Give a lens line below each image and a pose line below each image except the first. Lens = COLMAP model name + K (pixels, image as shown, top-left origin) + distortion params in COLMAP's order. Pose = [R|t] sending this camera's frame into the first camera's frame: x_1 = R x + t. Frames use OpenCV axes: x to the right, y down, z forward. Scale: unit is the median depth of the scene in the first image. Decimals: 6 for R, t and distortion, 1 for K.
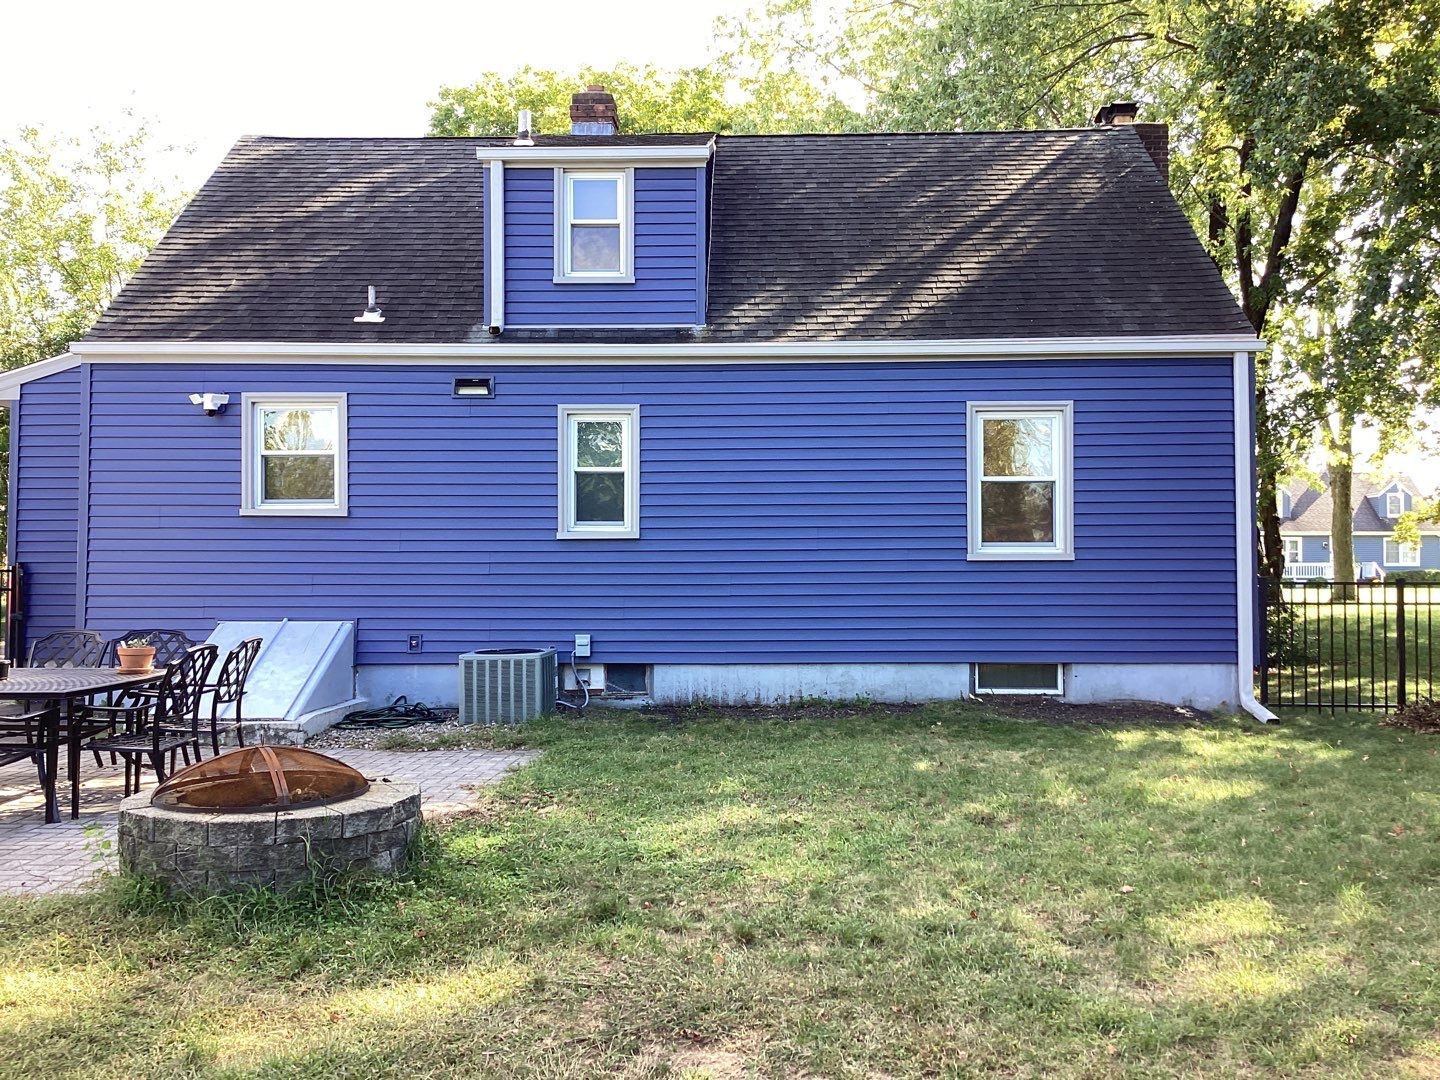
lens RADIAL K [[1316.0, 0, 717.2], [0, 1316.0, 542.5], [0, 0, 1]] dist [0.053155, 0.000000]
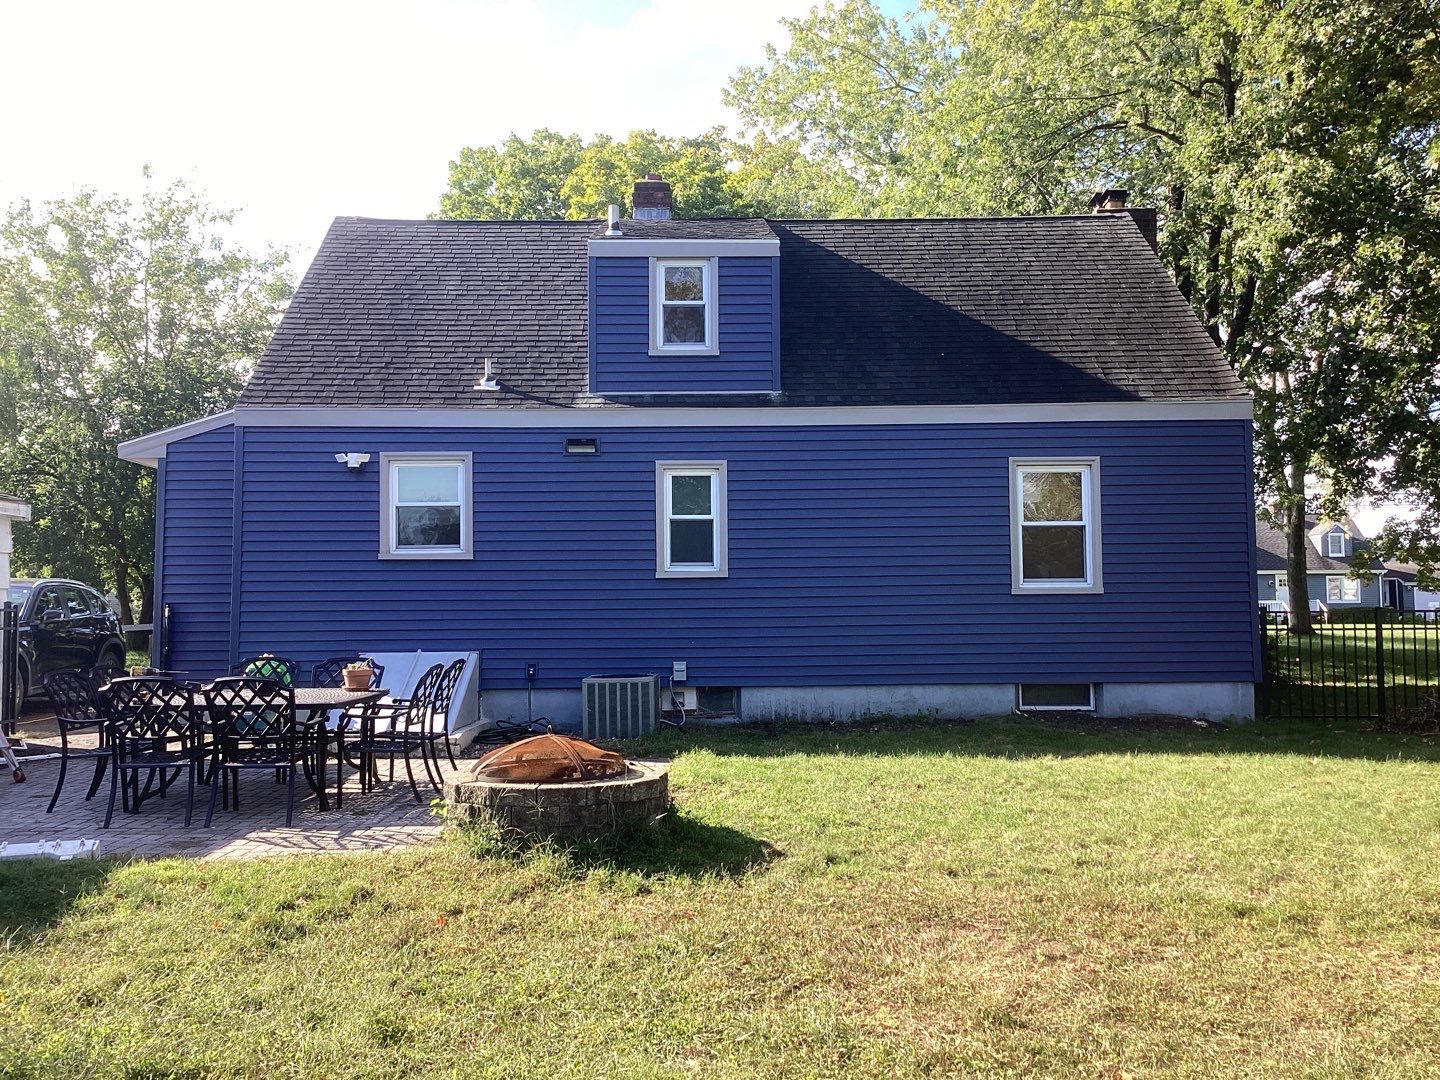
lens RADIAL K [[1316.0, 0, 722.8], [0, 1316.0, 536.9], [0, 0, 1]] dist [0.053155, 0.000000]
pose [[0.999087, -0.005623, 0.042347, -0.111865], [0.007179, 0.999302, -0.036669, 0.003974], [-0.042112, 0.036939, 0.998430, -0.147113]]
